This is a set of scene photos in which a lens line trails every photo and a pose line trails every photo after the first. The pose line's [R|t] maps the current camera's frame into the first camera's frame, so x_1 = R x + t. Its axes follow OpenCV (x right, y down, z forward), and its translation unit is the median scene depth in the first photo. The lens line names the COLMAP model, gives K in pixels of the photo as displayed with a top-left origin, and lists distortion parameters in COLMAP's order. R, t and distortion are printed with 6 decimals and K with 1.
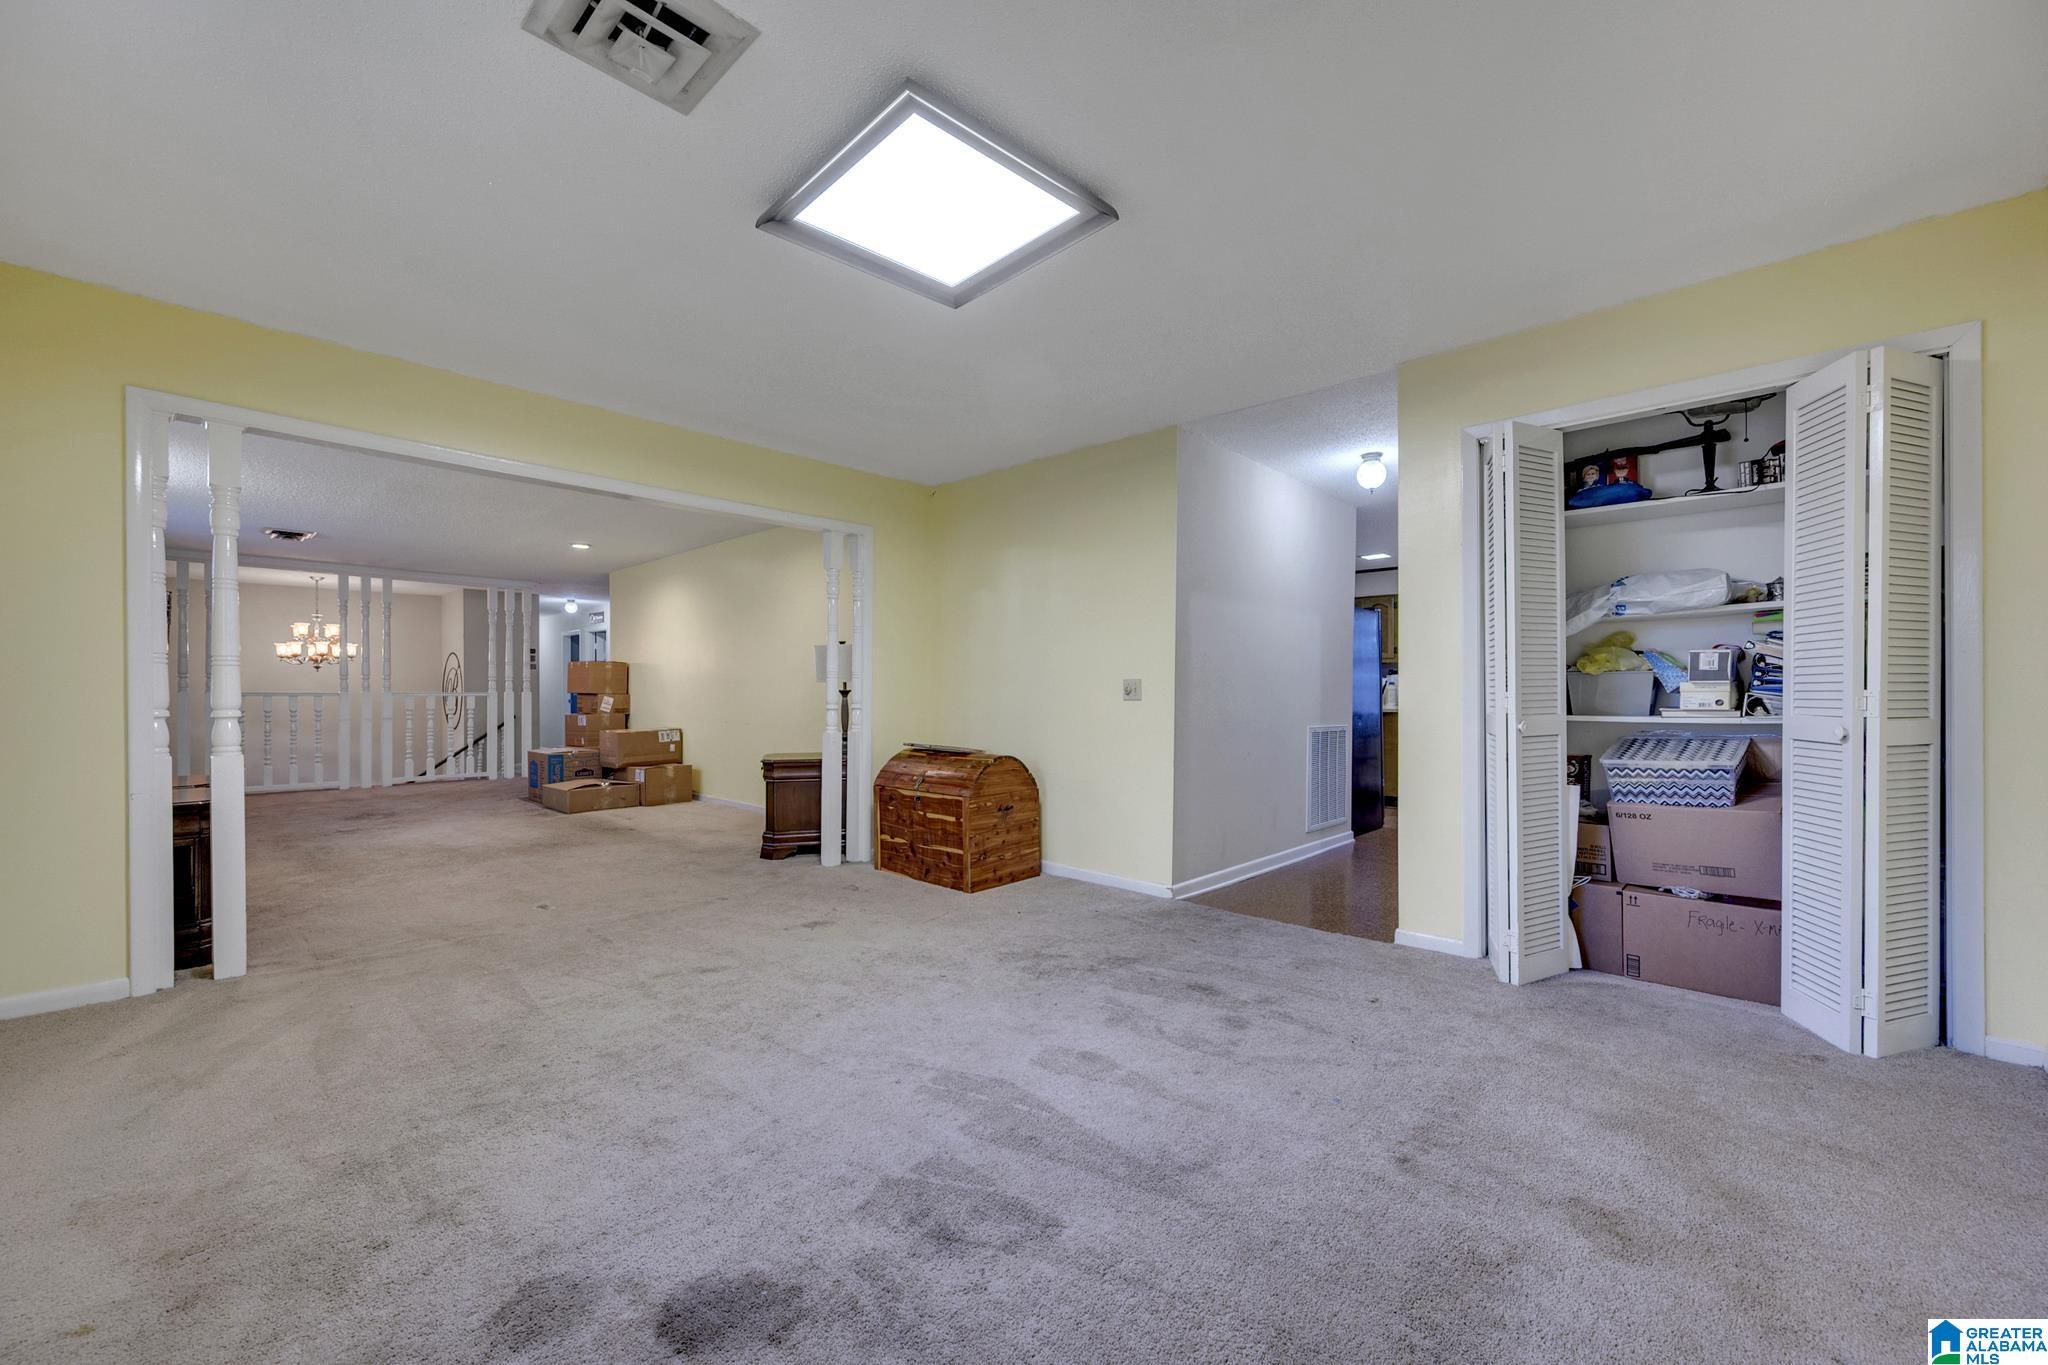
lens RADIAL K [[802.2, 0, 1027.2], [0, 802.2, 691.5], [0, 0, 1]] dist [-0.002182, -0.000297]
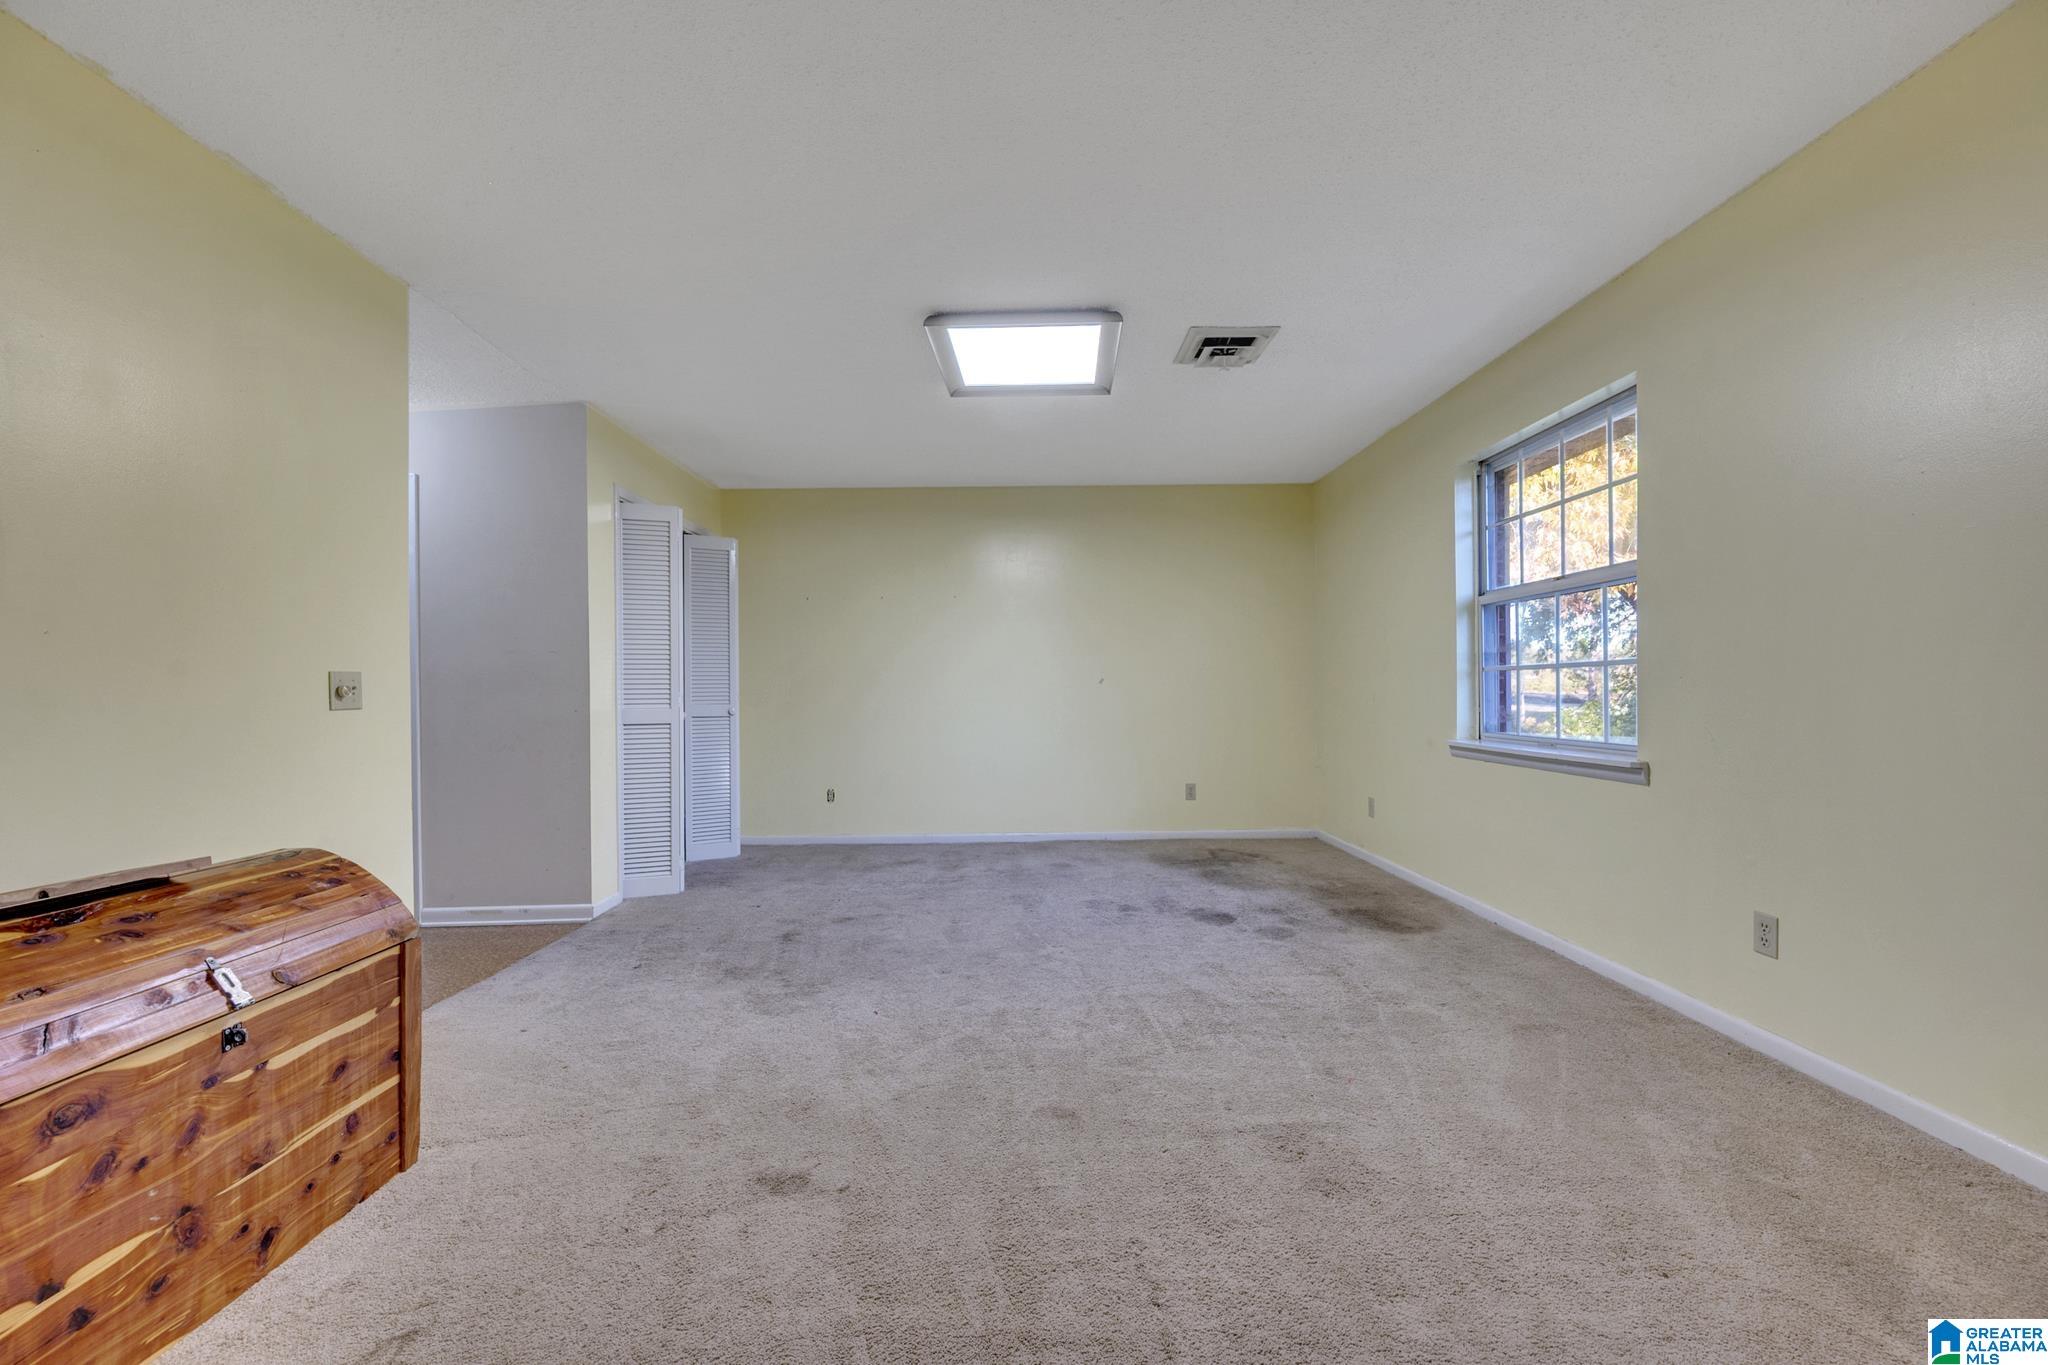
lens RADIAL K [[910.7, 0, 1029.0], [0, 910.7, 691.3], [0, 0, 1]] dist [-0.000917, -0.000073]
pose [[-0.715548, 0.007152, 0.698527, -0.627550], [0.006800, 0.999972, -0.003273, 0.003968], [-0.698531, 0.002408, -0.715576, 1.081482]]
